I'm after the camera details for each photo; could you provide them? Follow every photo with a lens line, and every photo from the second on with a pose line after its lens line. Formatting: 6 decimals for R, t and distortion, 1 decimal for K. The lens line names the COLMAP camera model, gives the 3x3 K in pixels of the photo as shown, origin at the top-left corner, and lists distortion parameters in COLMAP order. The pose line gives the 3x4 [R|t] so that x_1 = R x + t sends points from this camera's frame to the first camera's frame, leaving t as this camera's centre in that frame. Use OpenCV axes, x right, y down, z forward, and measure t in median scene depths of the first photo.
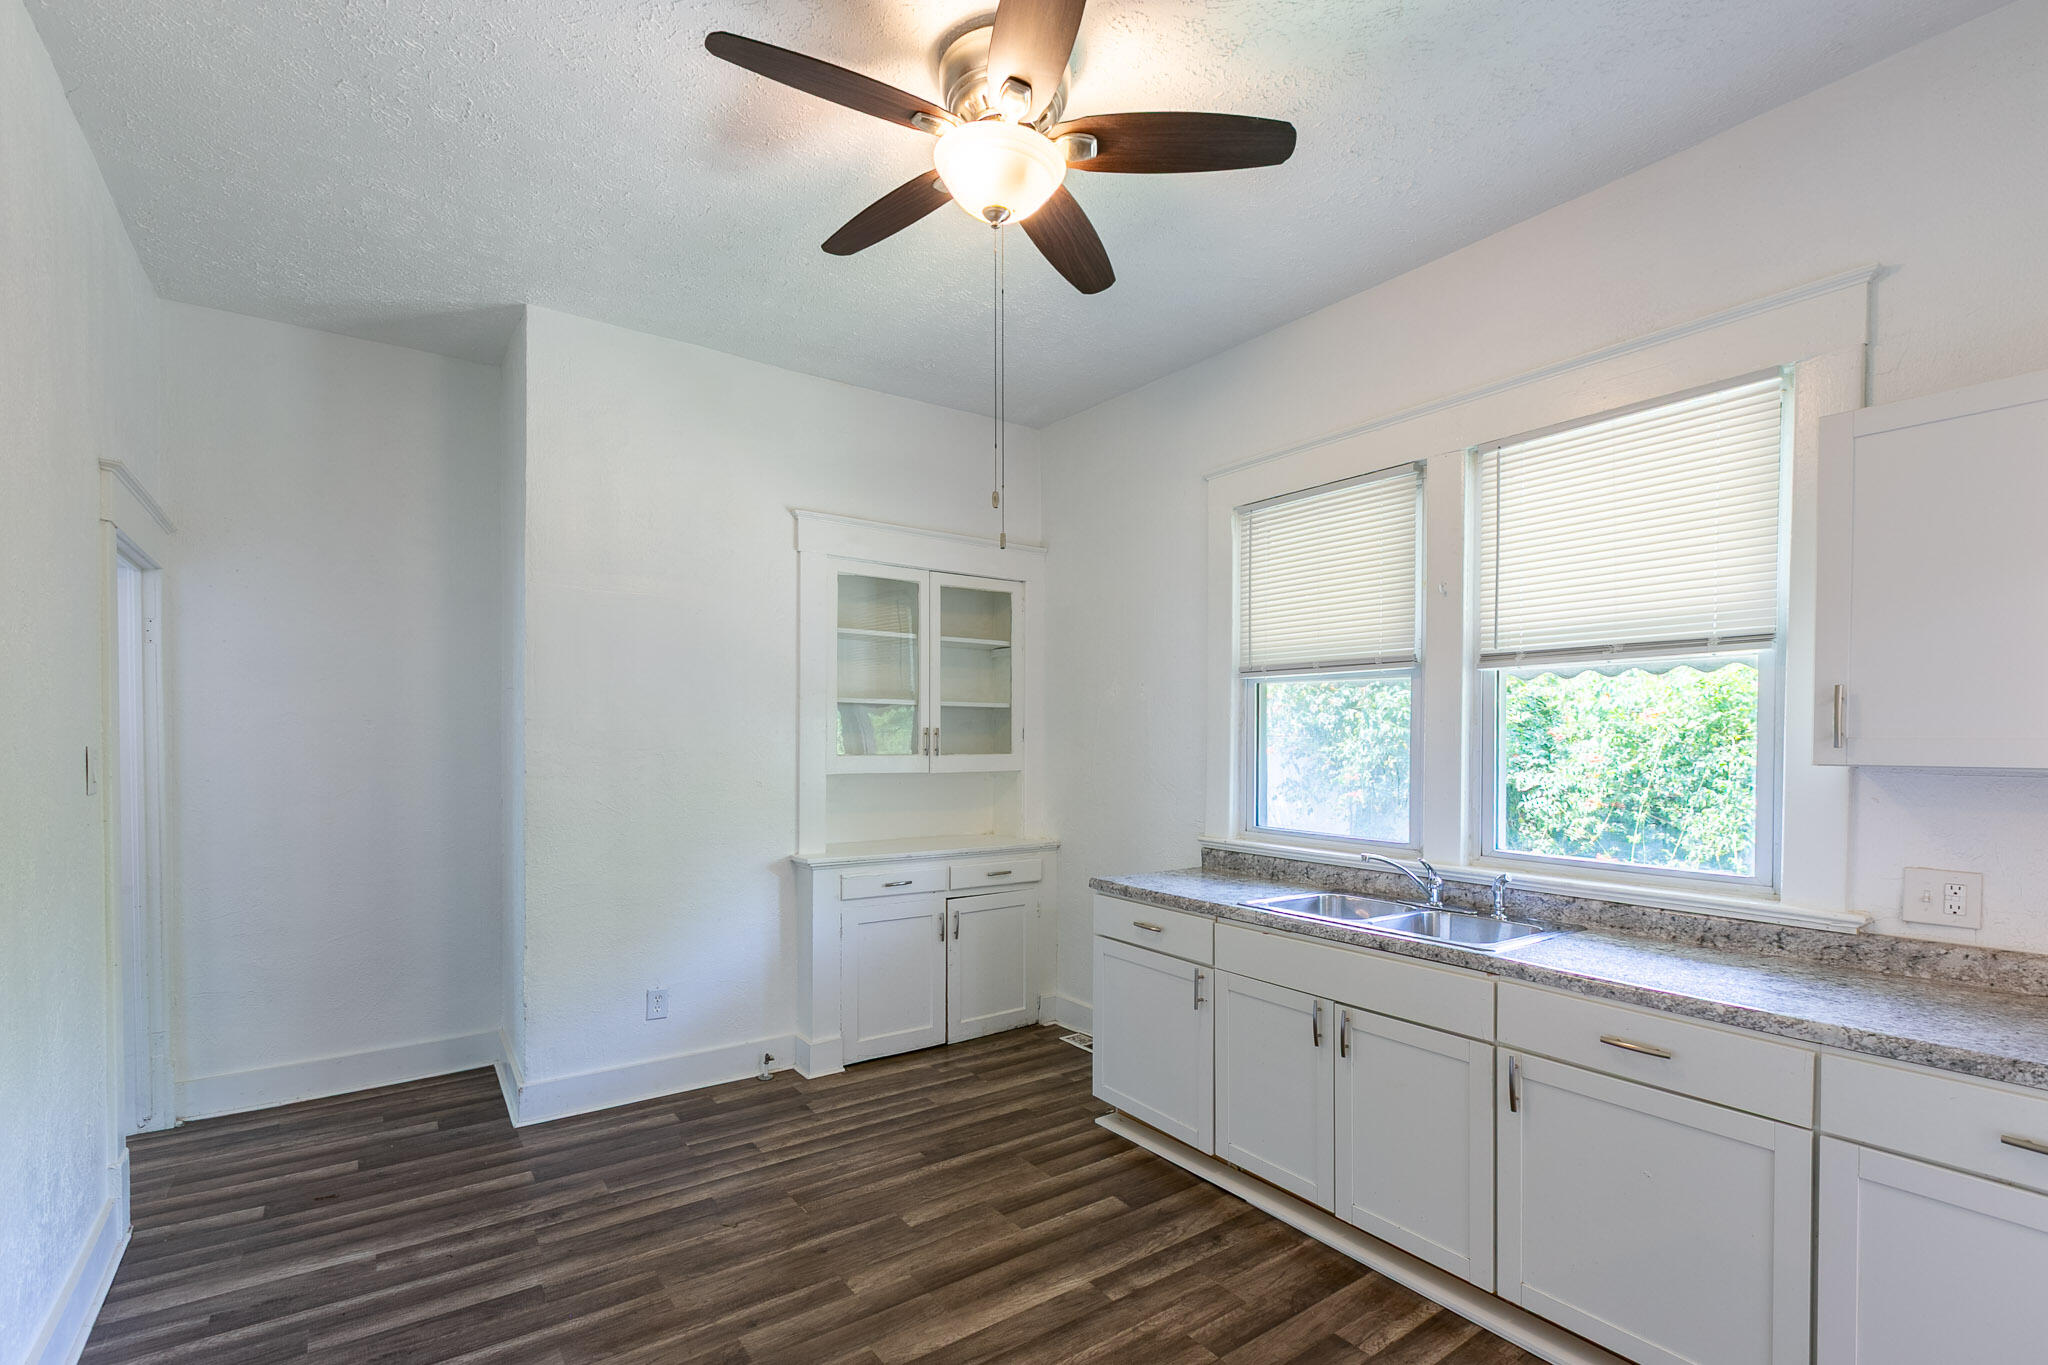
lens RADIAL K [[932.6, 0, 1020.6], [0, 932.6, 756.6], [0, 0, 1]] dist [-0.001146, -0.000272]
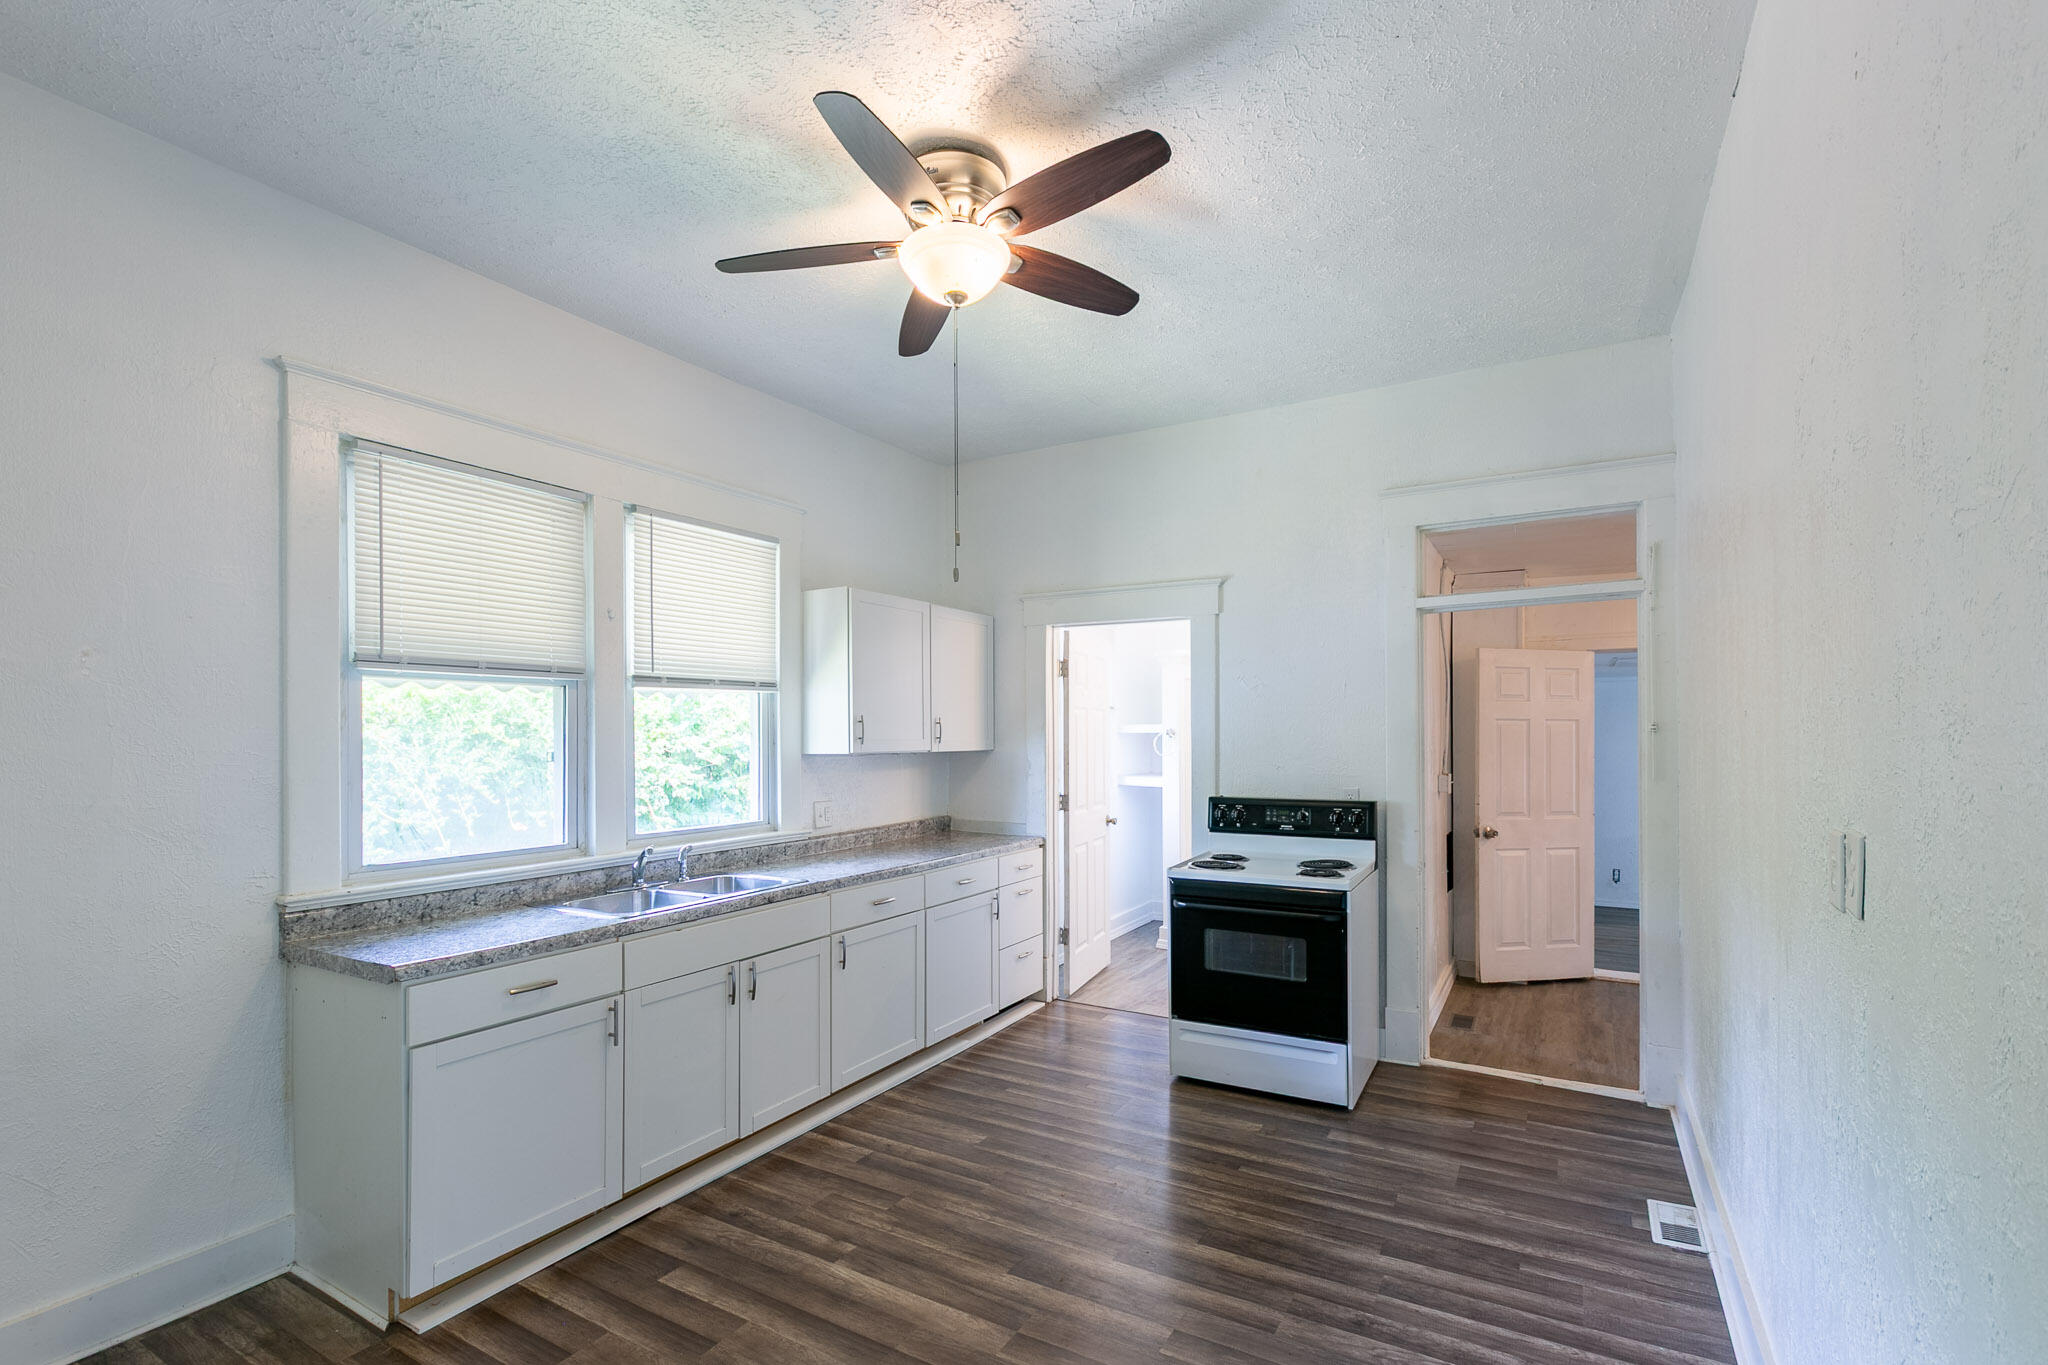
lens RADIAL K [[924.3, 0, 1020.1], [0, 924.3, 727.1], [0, 0, 1]] dist [0.000968, -0.000201]
pose [[-0.405550, 0.005204, 0.914058, -0.842836], [0.024777, 0.999679, 0.005301, -0.035744], [-0.913737, 0.024798, -0.405549, 1.058387]]
